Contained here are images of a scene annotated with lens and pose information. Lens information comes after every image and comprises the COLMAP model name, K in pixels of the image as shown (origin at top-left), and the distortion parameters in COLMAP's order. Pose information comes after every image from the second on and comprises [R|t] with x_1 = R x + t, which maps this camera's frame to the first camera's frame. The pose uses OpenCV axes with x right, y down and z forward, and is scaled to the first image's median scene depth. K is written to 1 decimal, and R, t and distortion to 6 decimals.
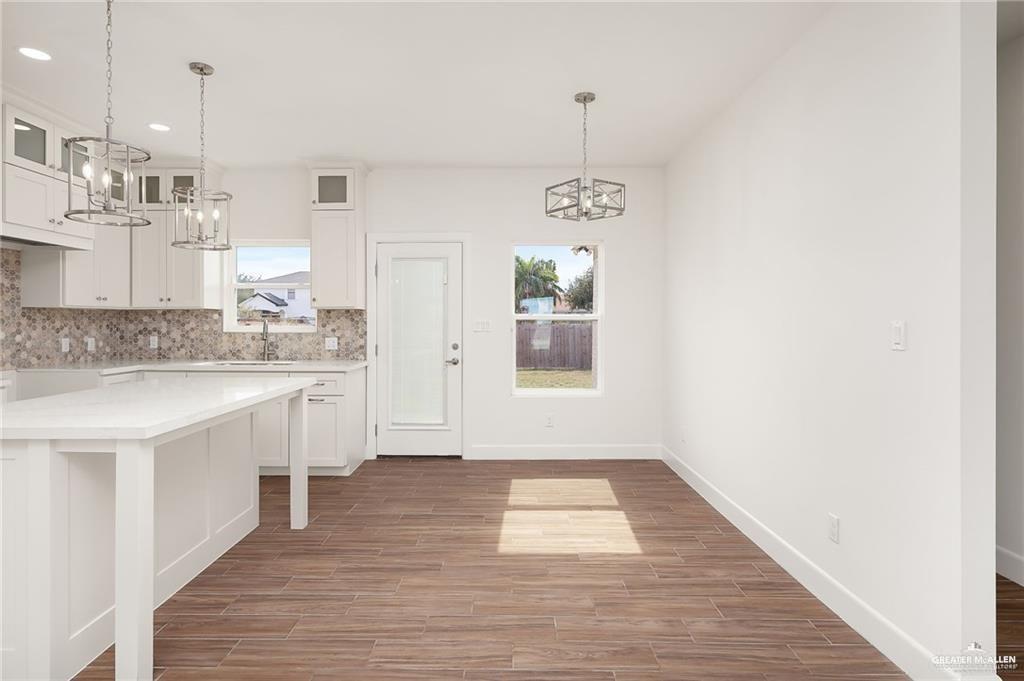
lens RADIAL K [[484.4, 0, 514.8], [0, 484.4, 323.2], [0, 0, 1]] dist [0.000277, -0.000157]
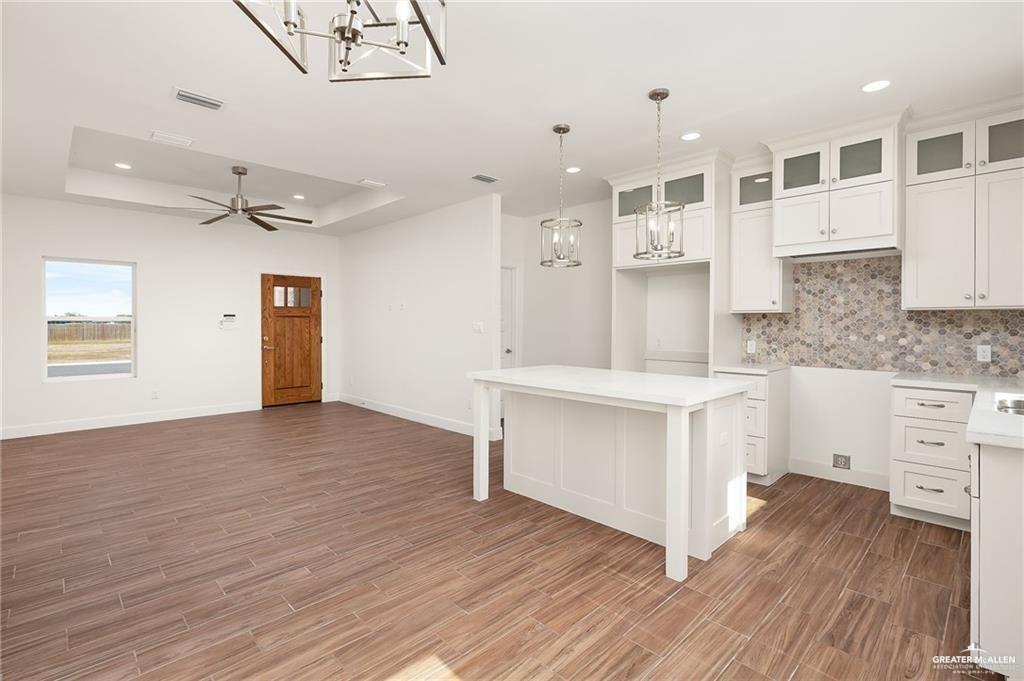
lens RADIAL K [[484.4, 0, 514.8], [0, 484.4, 323.2], [0, 0, 1]] dist [0.000277, -0.000157]
pose [[-0.704668, -0.003054, -0.709531, 0.376167], [-0.004829, 0.999988, 0.000491, -0.005753], [0.709521, 0.003773, -0.704674, 1.595748]]
